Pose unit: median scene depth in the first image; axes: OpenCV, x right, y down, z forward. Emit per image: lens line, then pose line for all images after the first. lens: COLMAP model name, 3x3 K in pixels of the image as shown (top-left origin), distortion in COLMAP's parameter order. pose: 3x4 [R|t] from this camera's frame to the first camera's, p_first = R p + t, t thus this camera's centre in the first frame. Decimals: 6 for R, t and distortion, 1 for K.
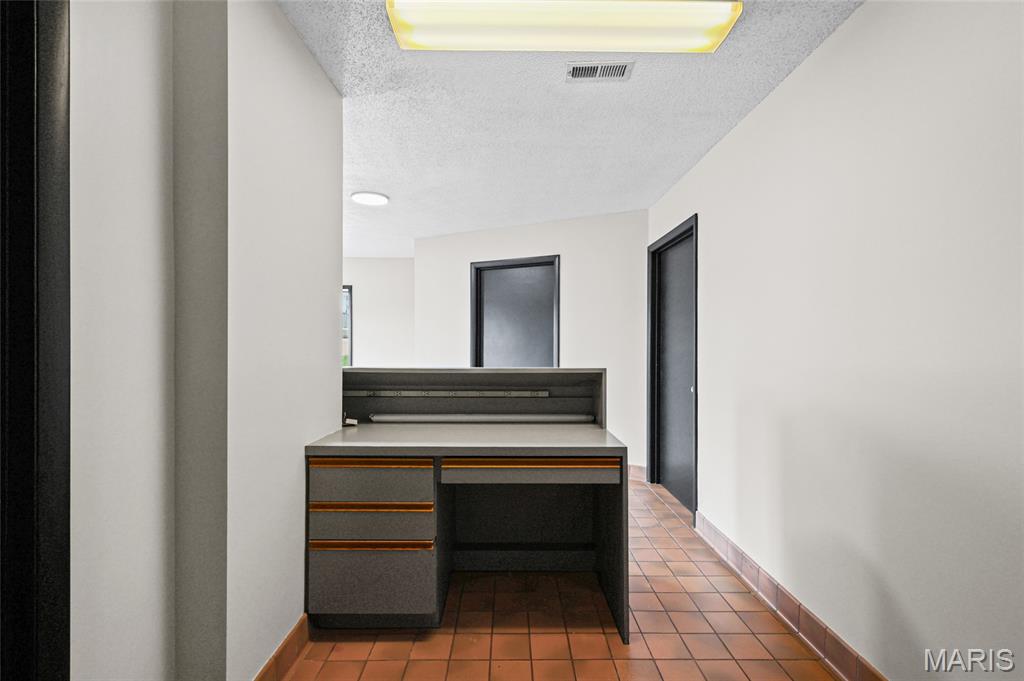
lens RADIAL K [[450.5, 0, 512.7], [0, 450.5, 341.7], [0, 0, 1]] dist [0.000767, 0.000498]
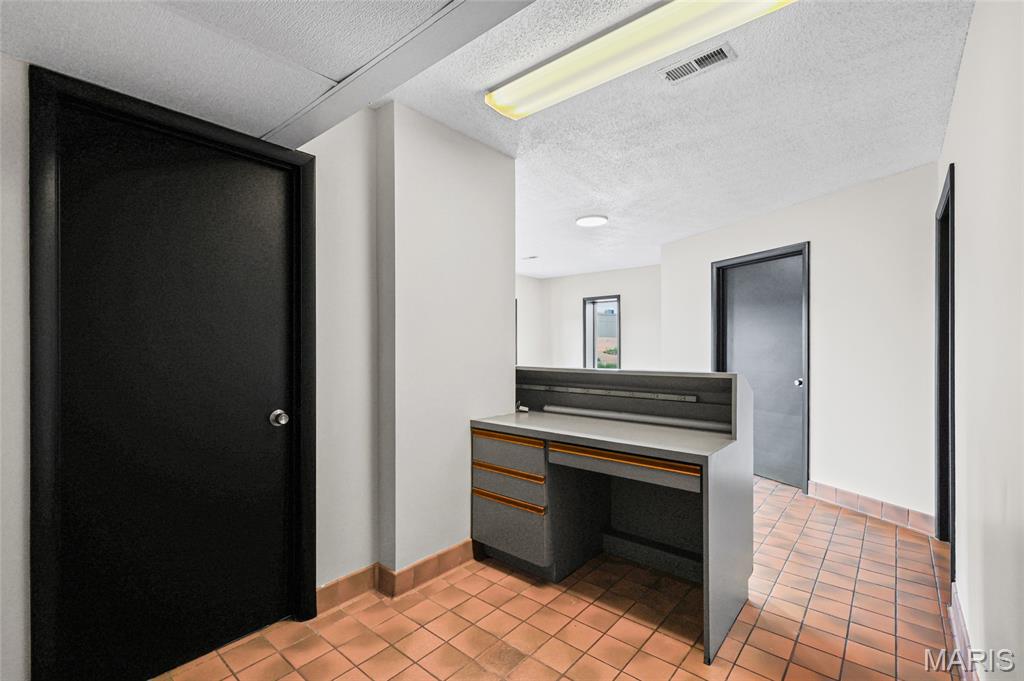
lens RADIAL K [[450.5, 0, 515.0], [0, 450.5, 344.2], [0, 0, 1]] dist [0.000767, 0.000498]
pose [[0.757443, -0.007870, -0.652854, 0.471888], [0.004906, 0.999968, -0.006362, 0.002480], [0.652883, 0.001616, 0.757457, 0.014579]]
